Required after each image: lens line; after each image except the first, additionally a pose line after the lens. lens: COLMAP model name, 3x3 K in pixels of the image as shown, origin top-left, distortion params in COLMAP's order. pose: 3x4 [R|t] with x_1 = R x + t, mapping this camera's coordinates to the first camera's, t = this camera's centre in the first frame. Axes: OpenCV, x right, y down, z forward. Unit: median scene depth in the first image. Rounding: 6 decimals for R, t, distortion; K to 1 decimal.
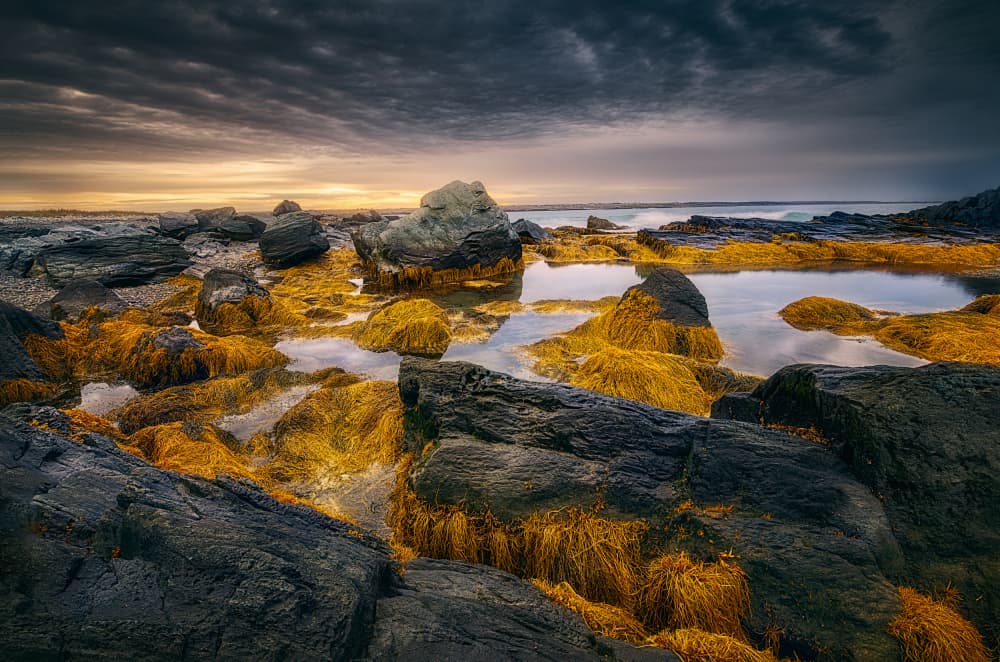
lens RADIAL K [[361.8, 0, 500.0], [0, 361.8, 331.0], [0, 0, 1]] dist [-0.009509, -0.001678]
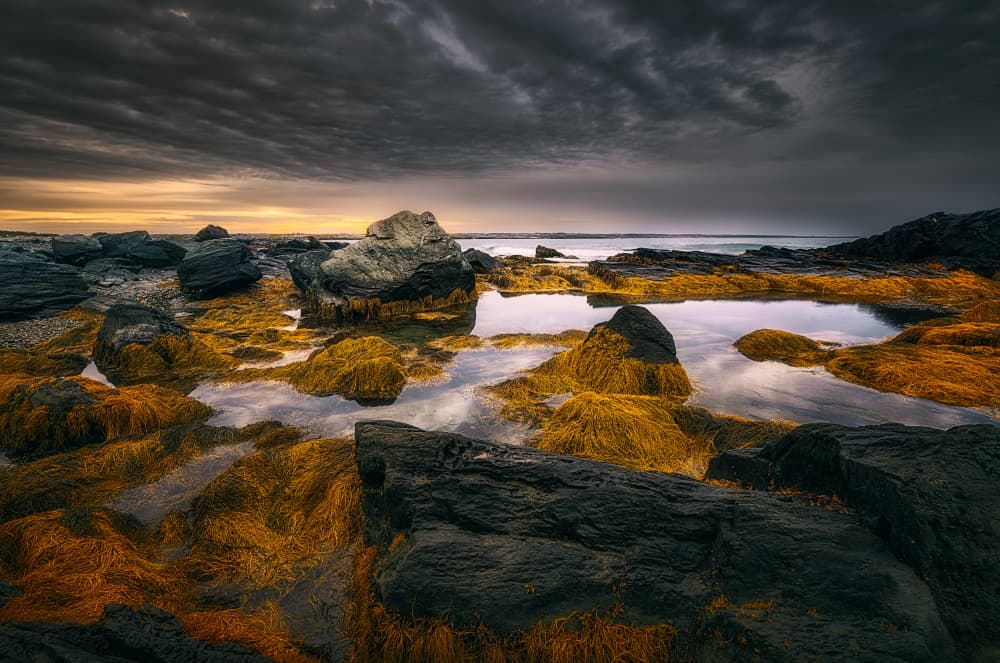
lens RADIAL K [[361.8, 0, 500.0], [0, 361.8, 331.5], [0, 0, 1]] dist [-0.009509, -0.001678]
pose [[0.989000, -0.028351, 0.145174, -0.046737], [0.037898, 0.997267, -0.063421, -0.055557], [-0.142979, 0.068226, 0.987371, 0.079485]]
